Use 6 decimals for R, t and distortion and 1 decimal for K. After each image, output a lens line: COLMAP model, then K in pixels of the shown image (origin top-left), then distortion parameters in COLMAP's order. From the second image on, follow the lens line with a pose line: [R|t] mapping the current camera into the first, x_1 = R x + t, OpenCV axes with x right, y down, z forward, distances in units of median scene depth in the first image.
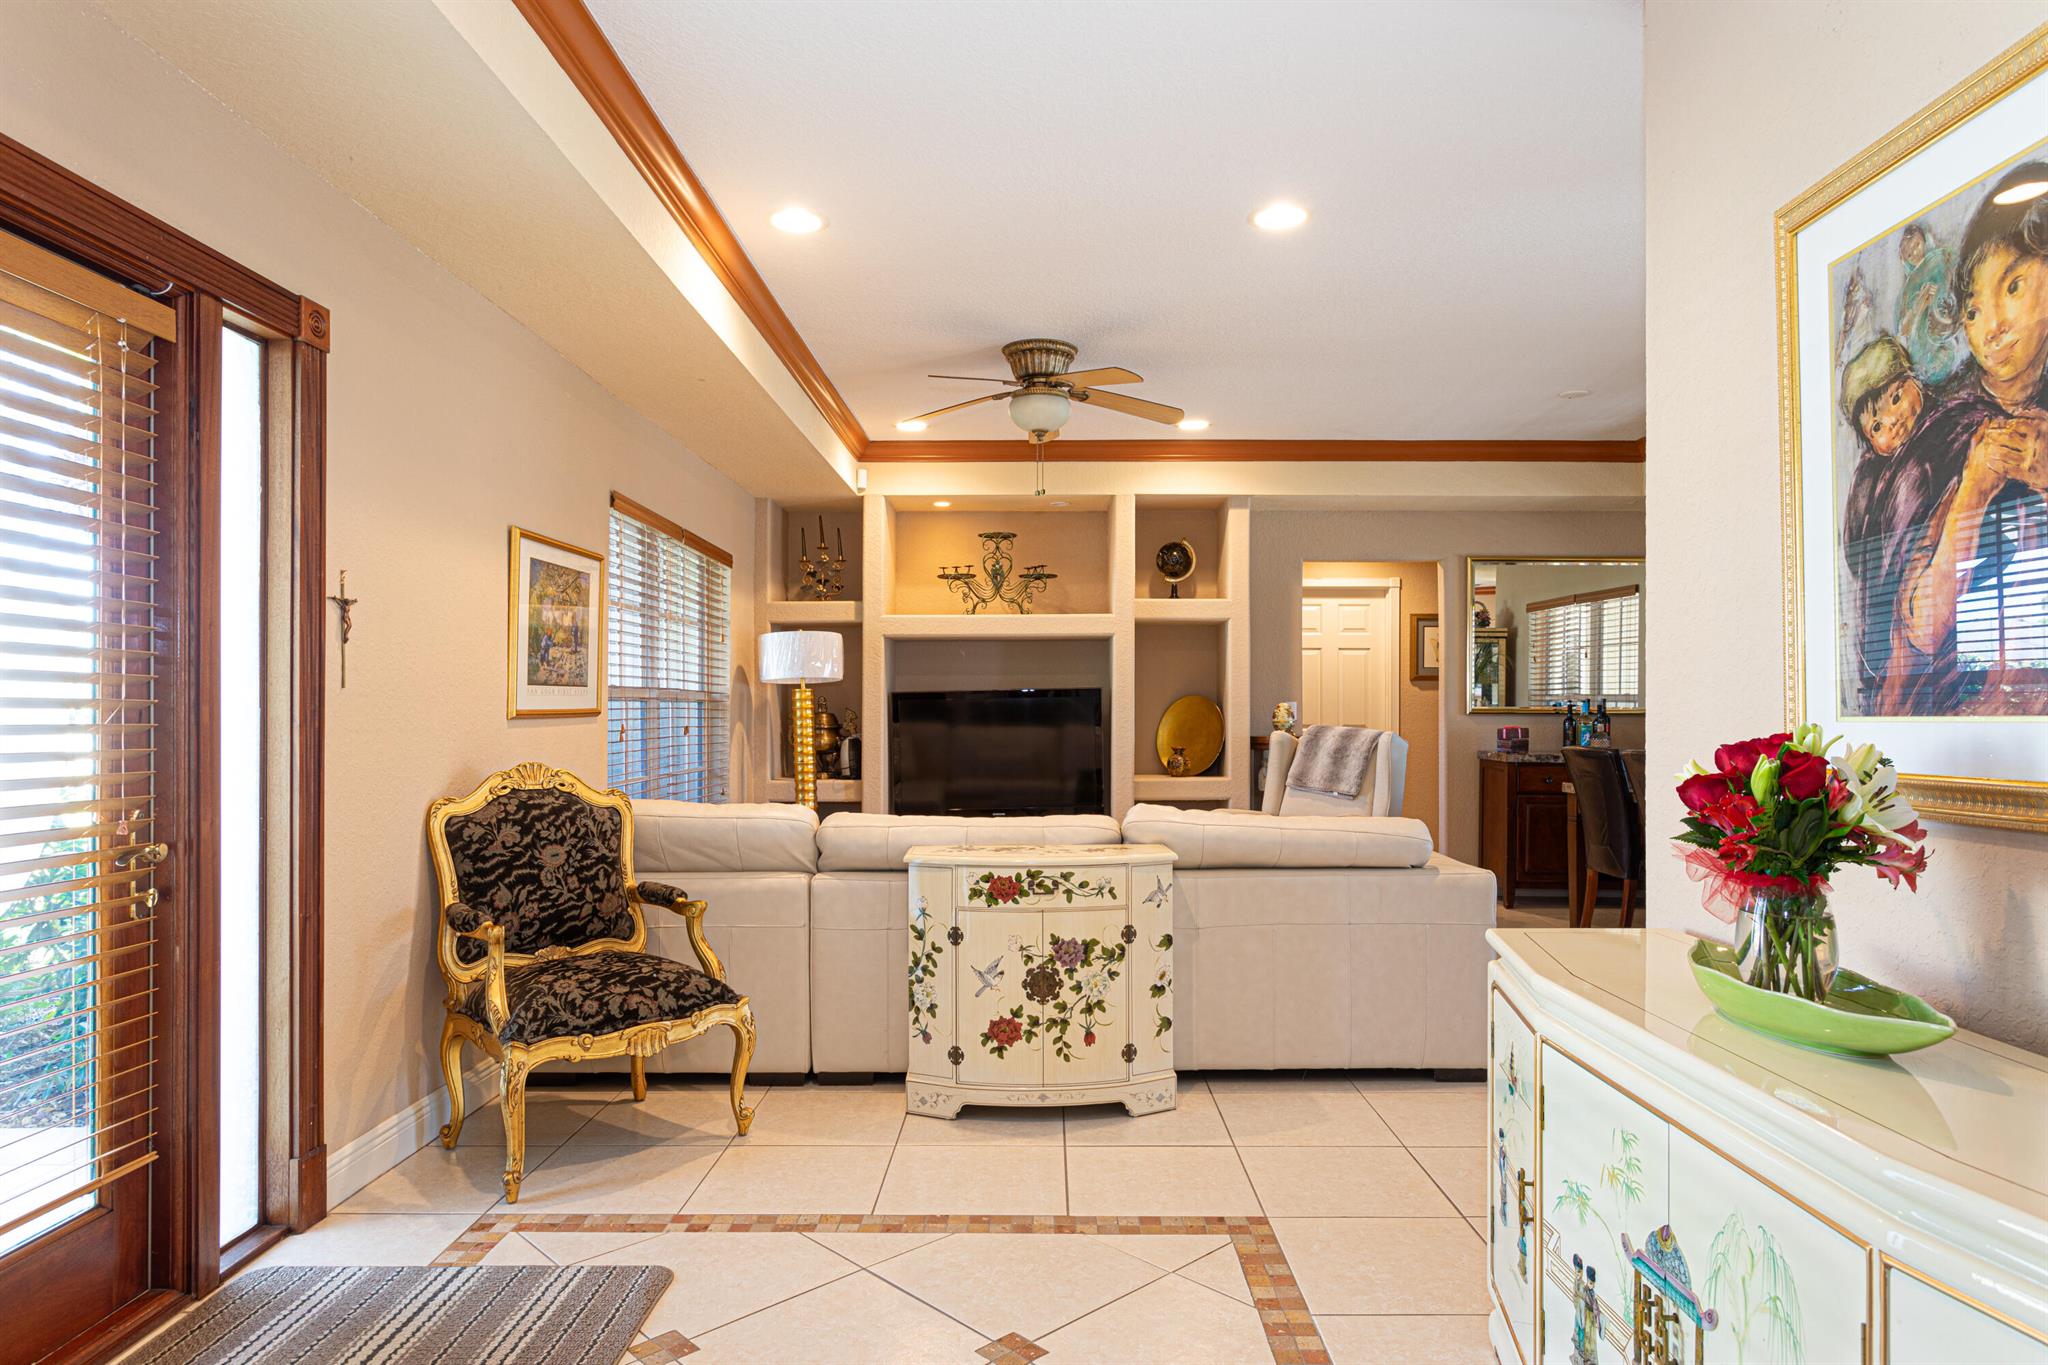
lens RADIAL K [[1206.7, 0, 1016.8], [0, 1206.7, 699.3], [0, 0, 1]] dist [-0.010078, 0.008268]
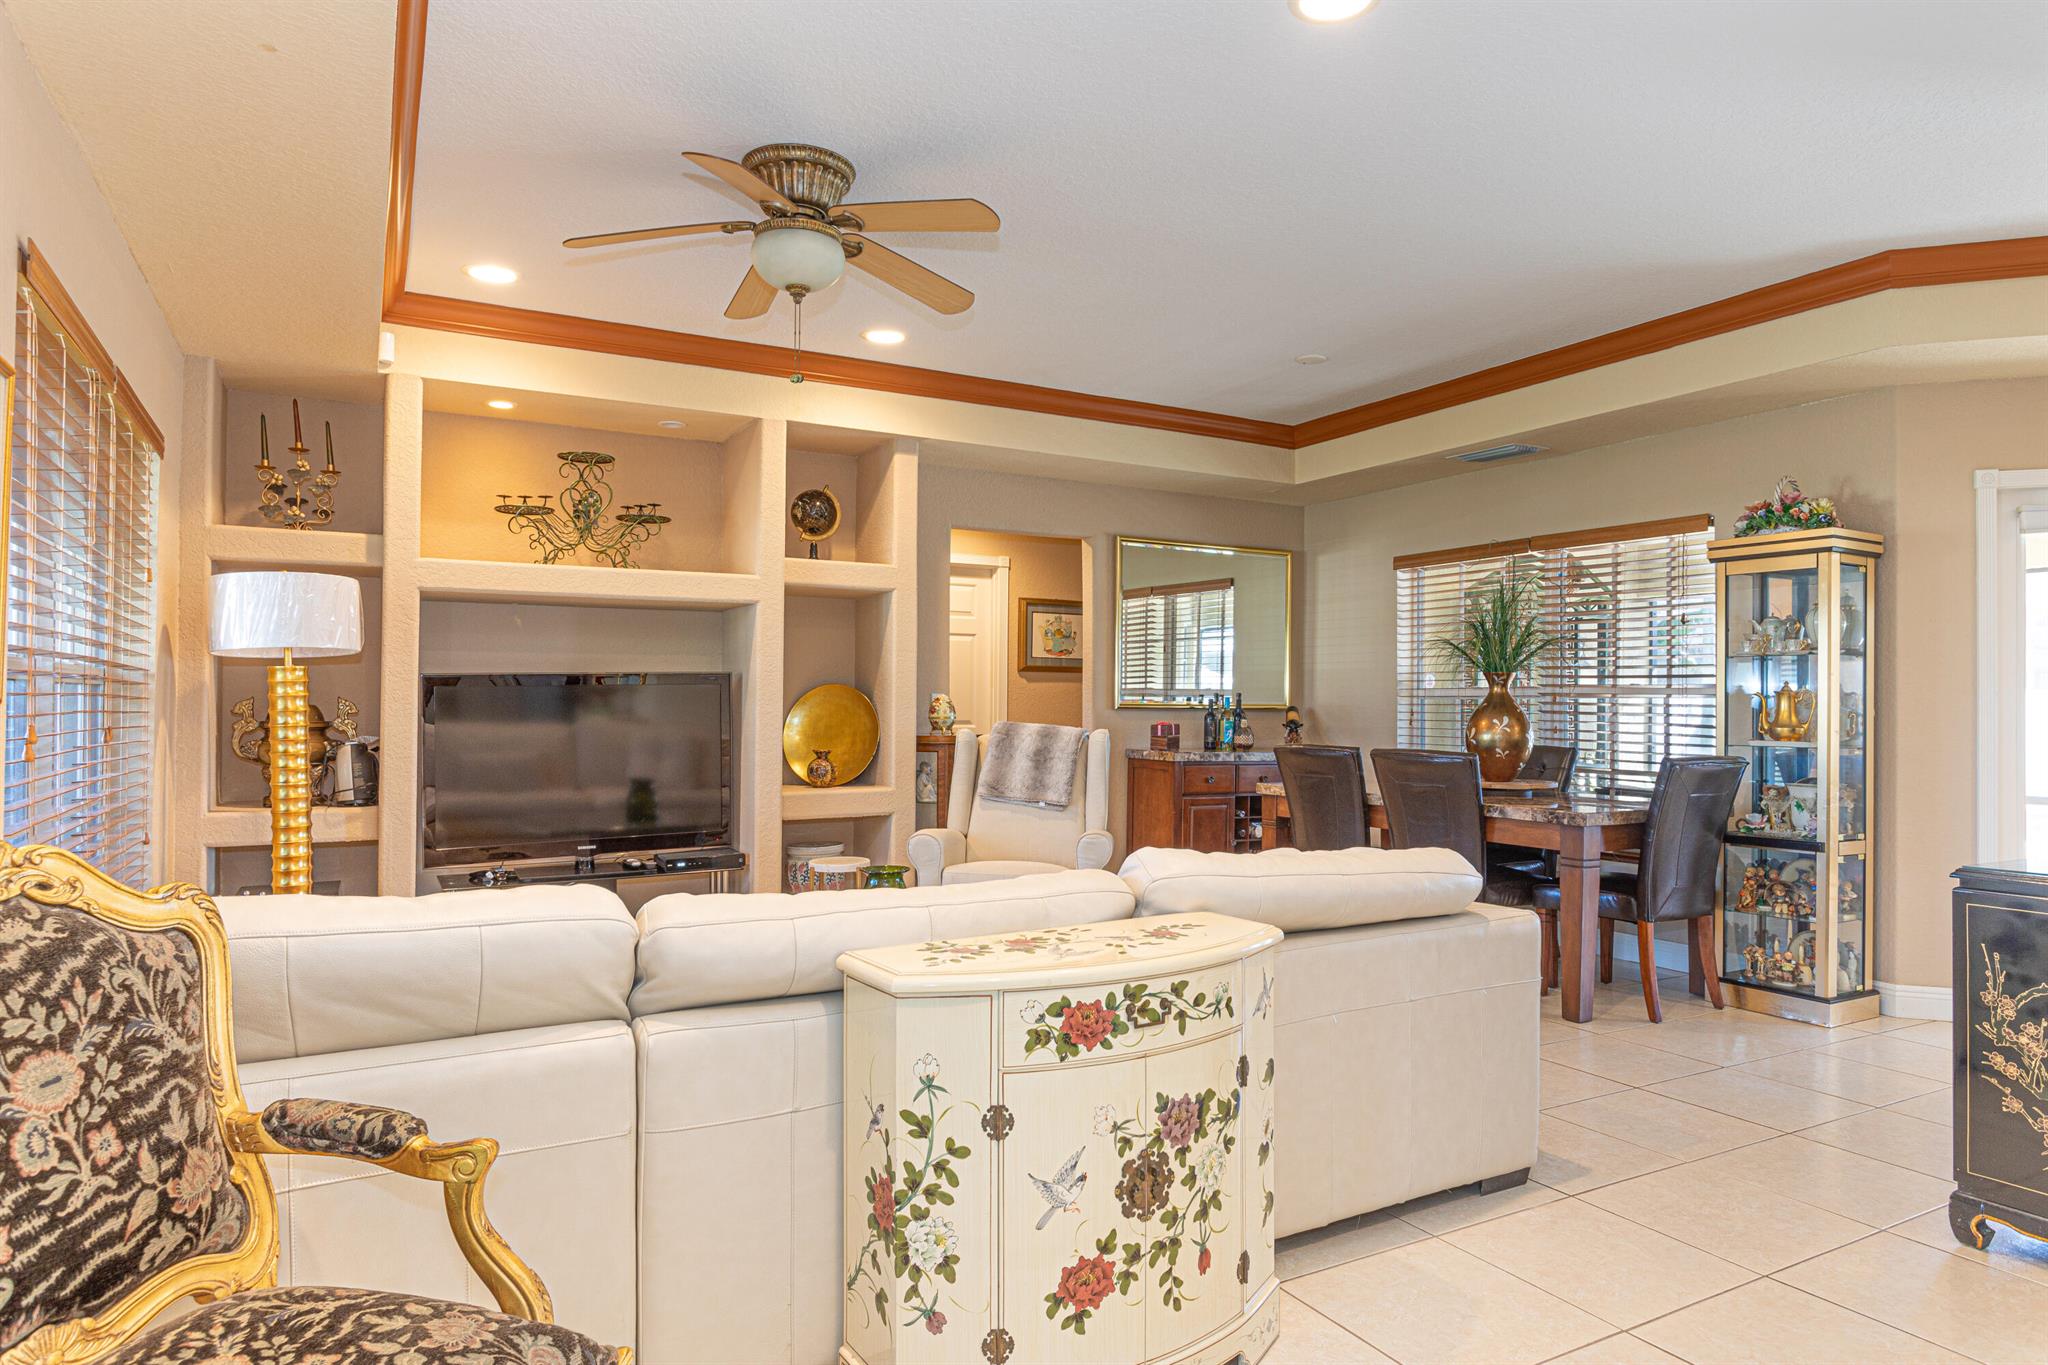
lens RADIAL K [[1206.7, 0, 1007.1], [0, 1206.7, 687.8], [0, 0, 1]] dist [-0.010078, 0.008268]
pose [[0.869587, 0.011233, 0.493651, -0.207674], [-0.009064, 0.999936, -0.006788, 0.004728], [-0.493696, 0.001428, 0.869633, 0.353402]]
